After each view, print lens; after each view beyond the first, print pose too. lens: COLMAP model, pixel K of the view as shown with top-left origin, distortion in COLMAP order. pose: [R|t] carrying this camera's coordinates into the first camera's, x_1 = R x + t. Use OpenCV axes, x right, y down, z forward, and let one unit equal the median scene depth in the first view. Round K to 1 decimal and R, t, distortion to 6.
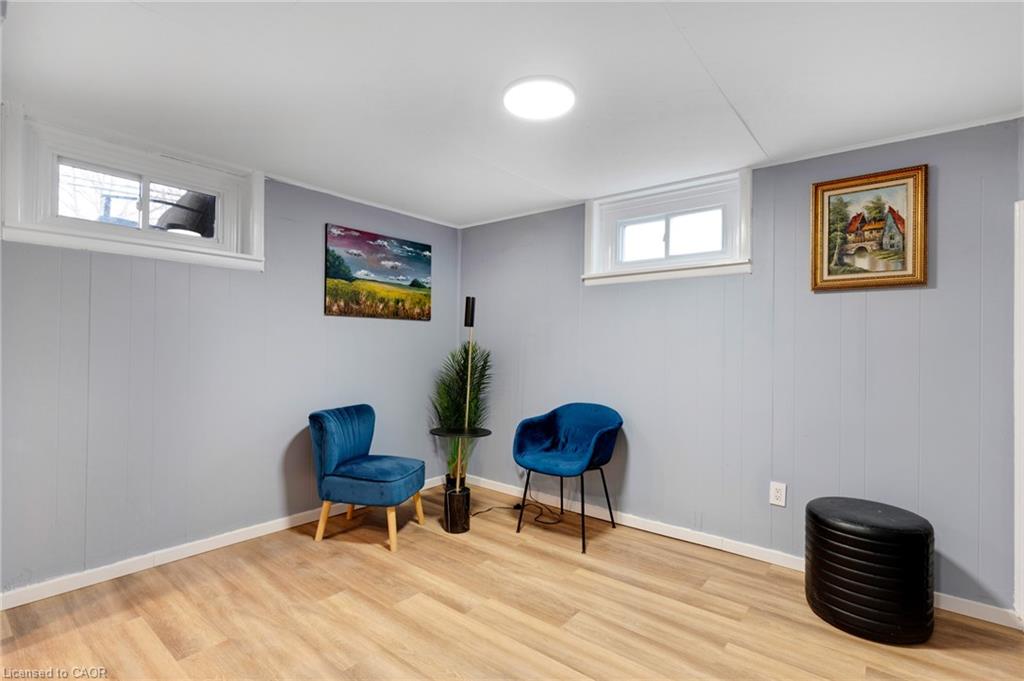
lens RADIAL K [[486.9, 0, 511.5], [0, 486.9, 340.1], [0, 0, 1]] dist [0.002699, 0.000952]
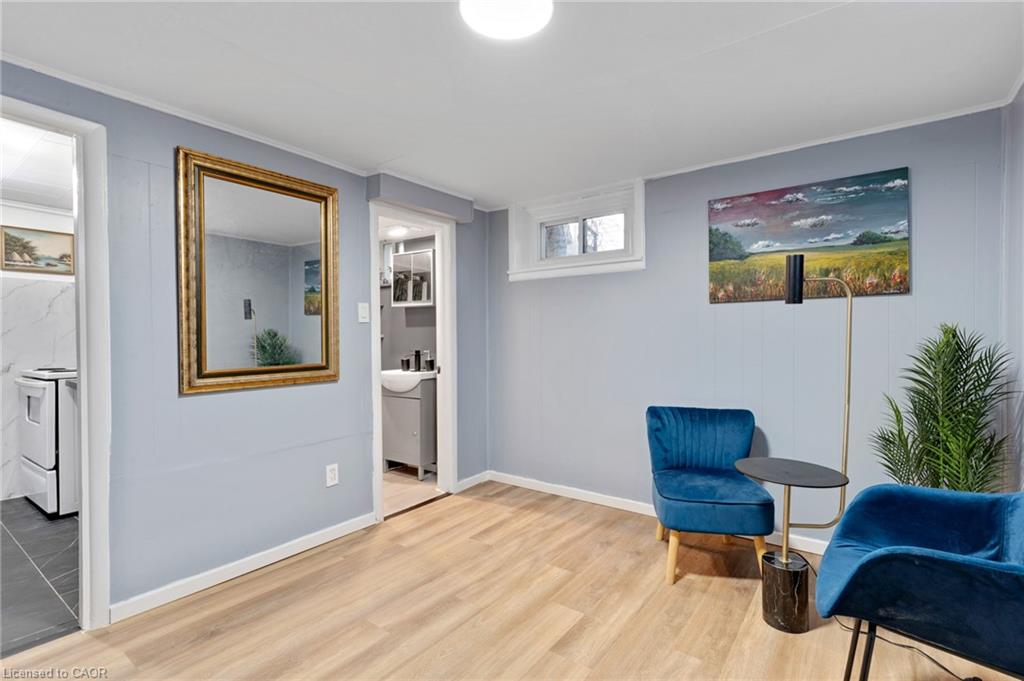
lens RADIAL K [[486.9, 0, 515.0], [0, 486.9, 342.3], [0, 0, 1]] dist [0.002699, 0.000952]
pose [[0.042653, -0.005760, -0.999073, 0.495230], [0.011348, 0.999922, -0.005281, 0.020703], [0.999025, -0.011113, 0.042715, 0.602500]]
